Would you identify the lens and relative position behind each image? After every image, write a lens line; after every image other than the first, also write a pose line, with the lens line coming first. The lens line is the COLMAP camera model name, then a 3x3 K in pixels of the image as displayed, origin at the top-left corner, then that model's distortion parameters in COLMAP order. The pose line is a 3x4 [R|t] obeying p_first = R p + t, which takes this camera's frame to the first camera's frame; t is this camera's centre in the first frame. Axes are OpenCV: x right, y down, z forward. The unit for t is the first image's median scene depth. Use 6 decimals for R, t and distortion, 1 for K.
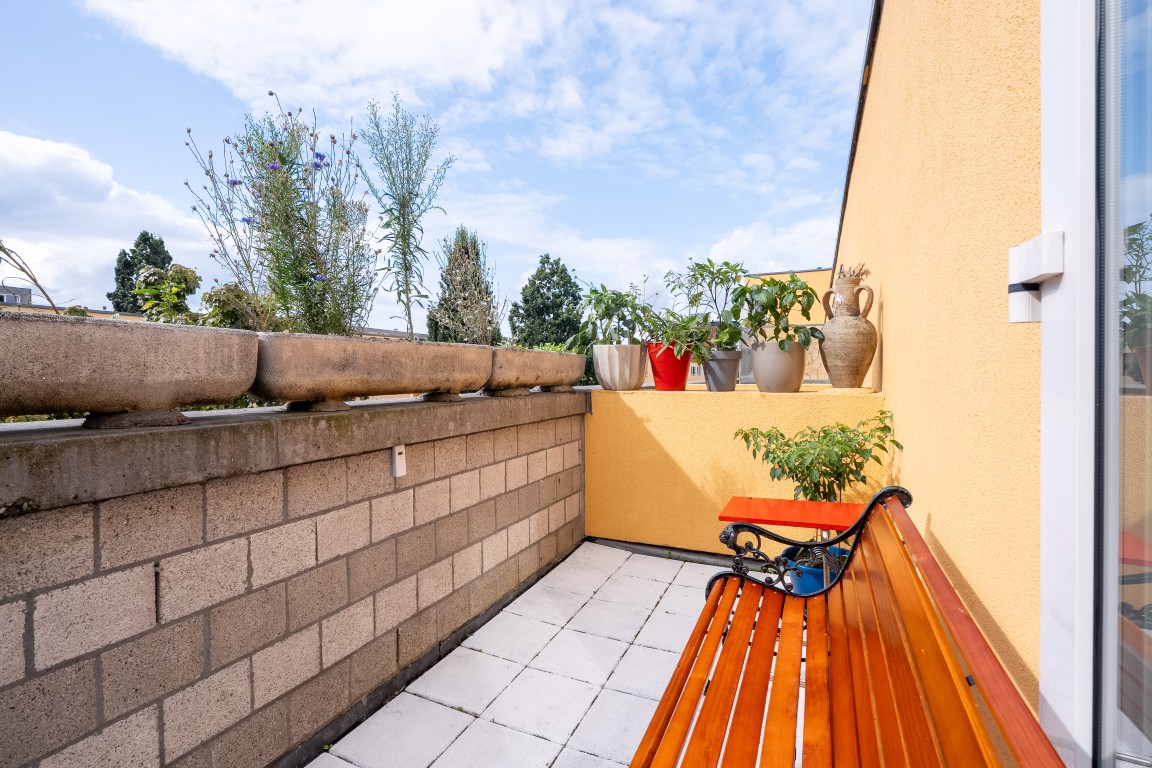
lens RADIAL K [[529.1, 0, 589.1], [0, 529.1, 379.2], [0, 0, 1]] dist [-0.003959, 0.001372]
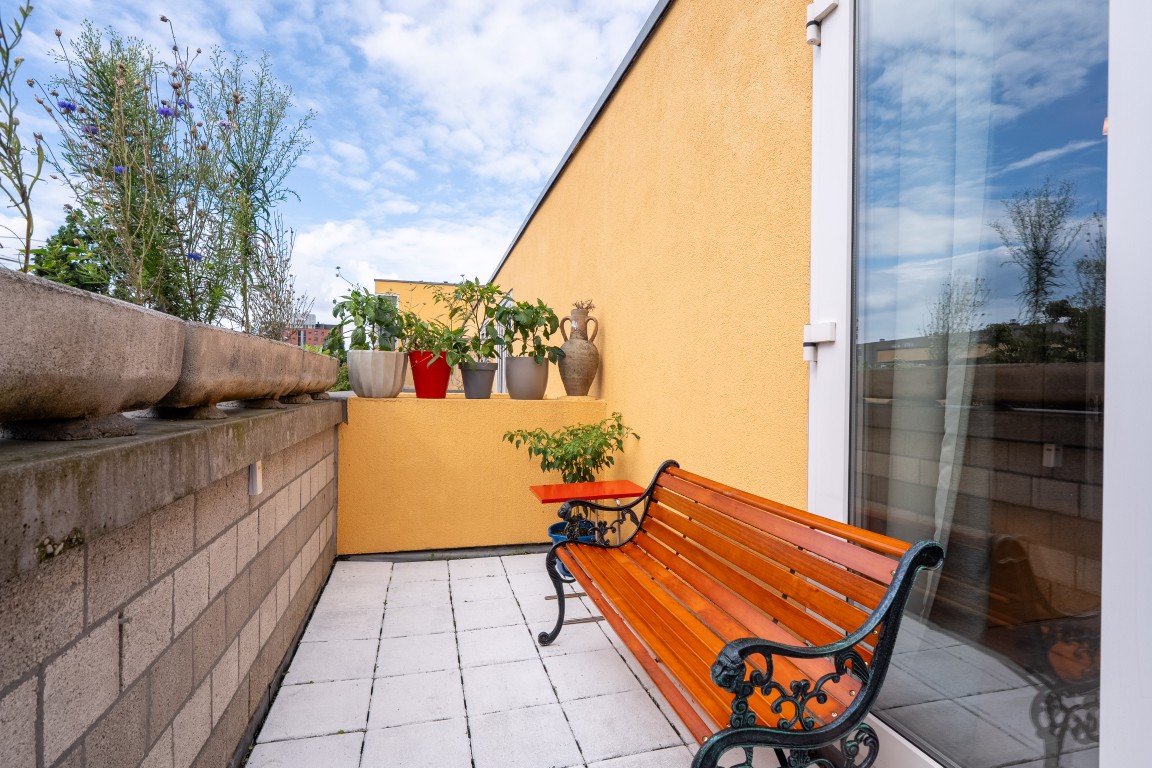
lens RADIAL K [[563.6, 0, 582.3], [0, 563.6, 385.3], [0, 0, 1]] dist [-0.001956, -0.003089]
pose [[0.754206, 0.017030, 0.656417, -0.358471], [-0.010864, 0.999850, -0.013457, 0.007965], [-0.656548, 0.003018, 0.754278, -0.026400]]
